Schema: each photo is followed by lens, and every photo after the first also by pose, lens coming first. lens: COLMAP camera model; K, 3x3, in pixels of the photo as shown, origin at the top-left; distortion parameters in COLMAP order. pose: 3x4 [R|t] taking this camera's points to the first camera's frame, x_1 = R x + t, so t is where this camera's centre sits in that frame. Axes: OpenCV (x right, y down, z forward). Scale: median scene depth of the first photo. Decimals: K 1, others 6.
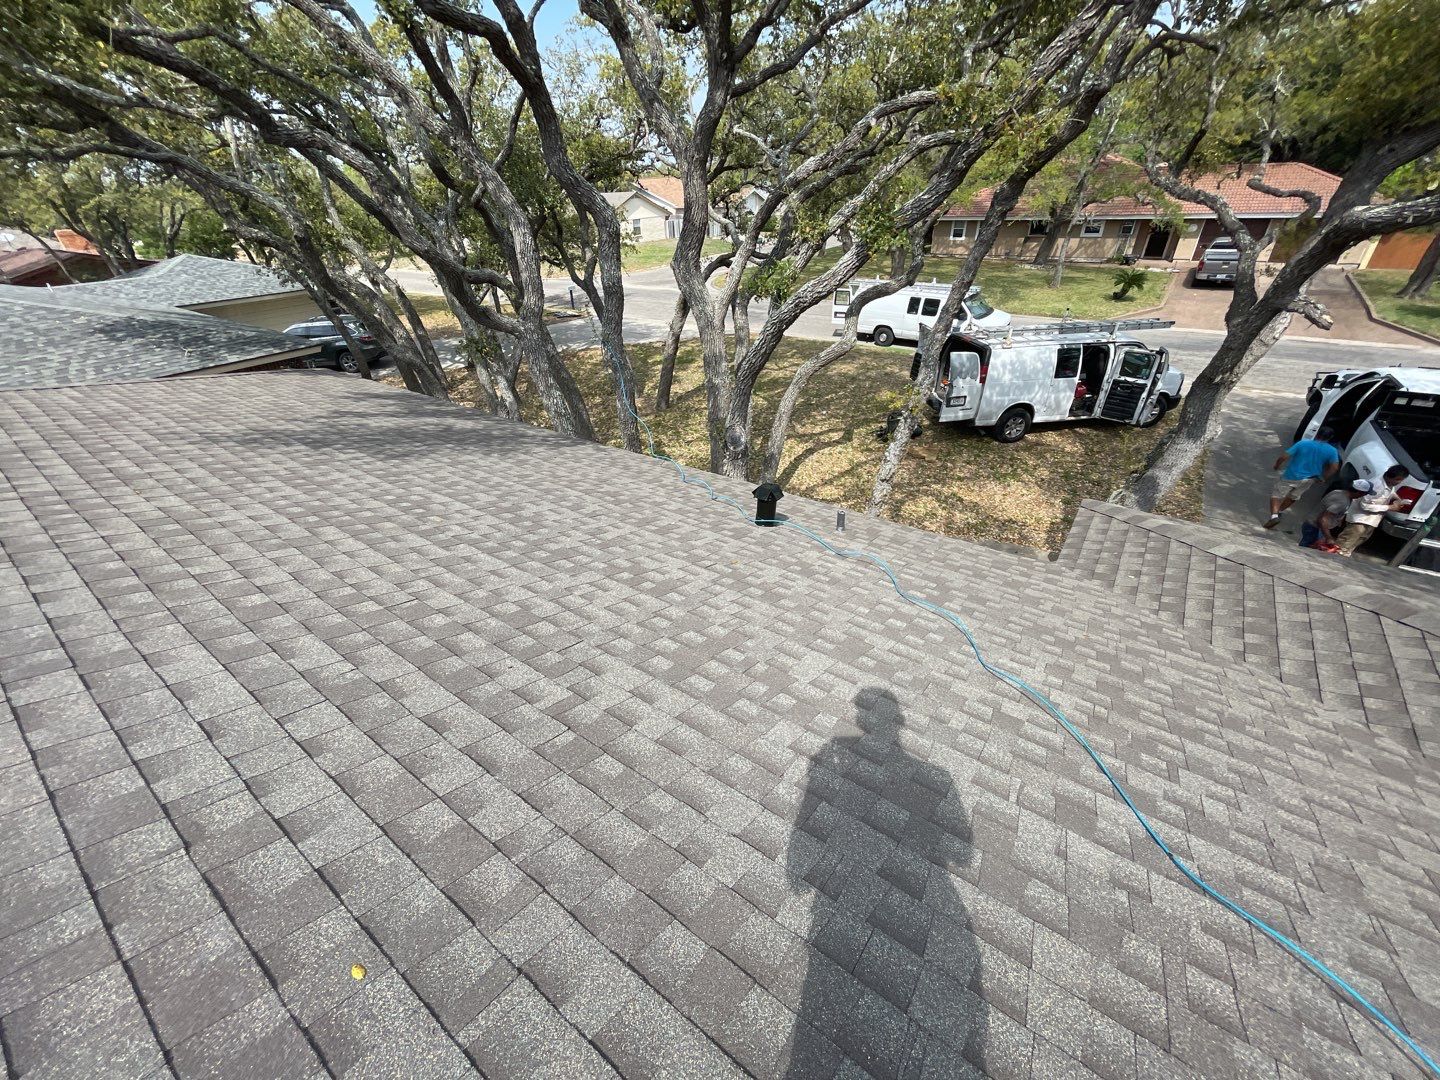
lens RADIAL K [[584.9, 0, 713.5], [0, 584.9, 544.4], [0, 0, 1]] dist [0.000179, 0.000502]
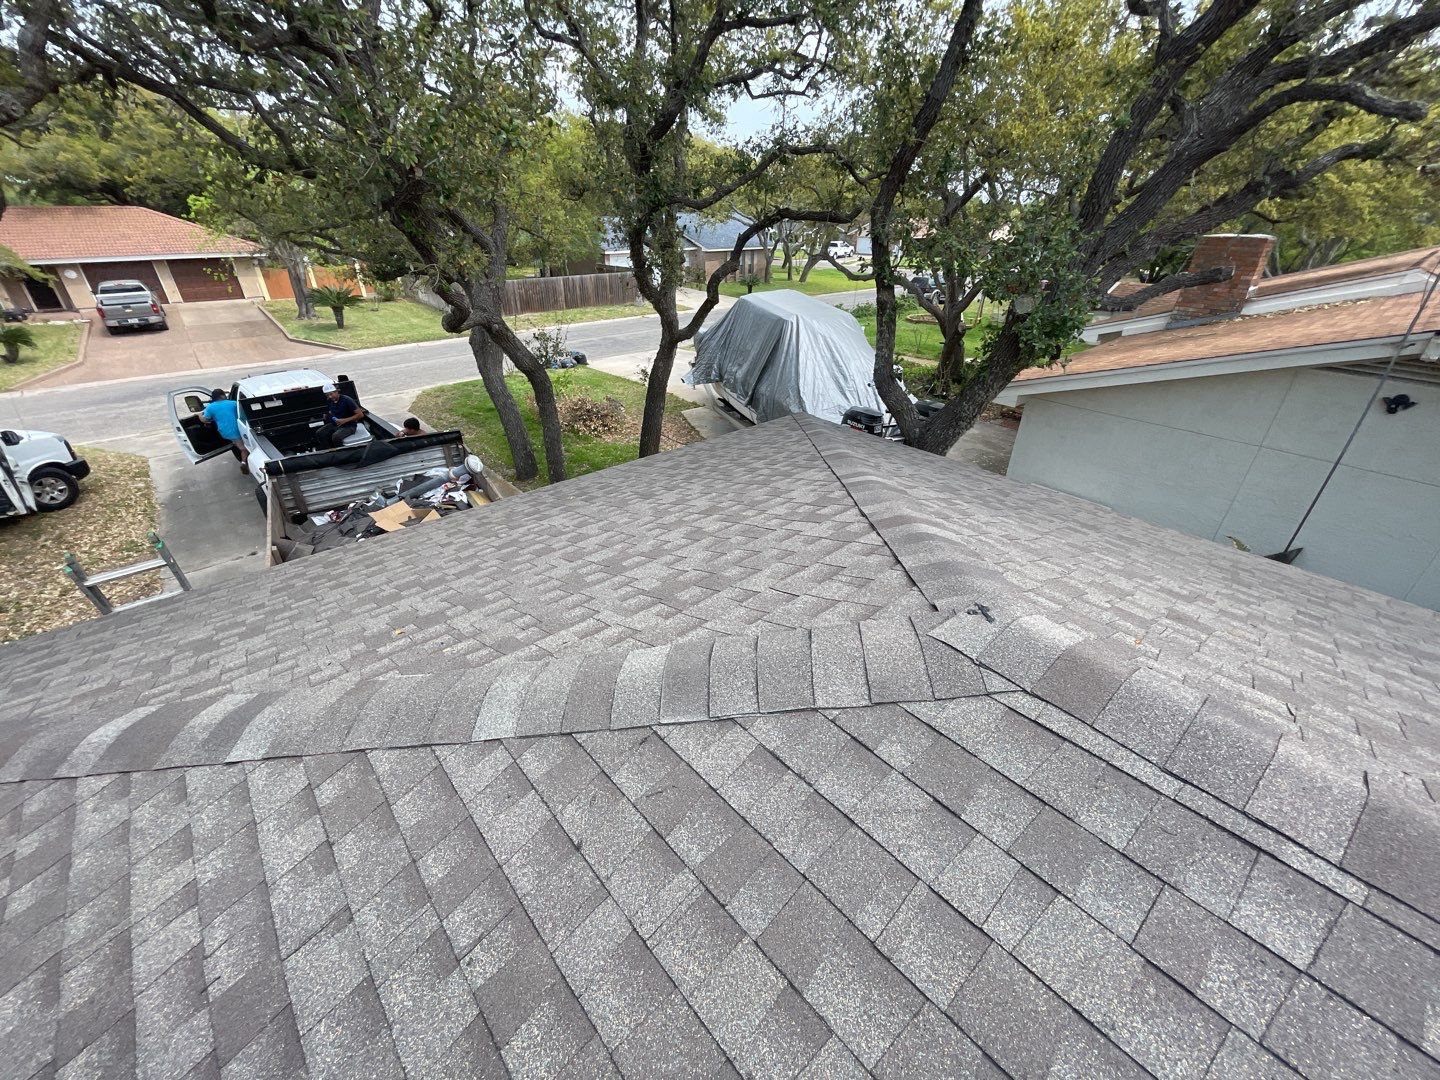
lens RADIAL K [[595.0, 0, 713.4], [0, 595.0, 544.1], [0, 0, 1]] dist [0.001007, 0.000324]
pose [[0.222853, -0.444808, 0.867458, 0.237862], [0.506140, 0.813296, 0.287006, 0.052058], [-0.833162, 0.375095, 0.406381, -0.027798]]
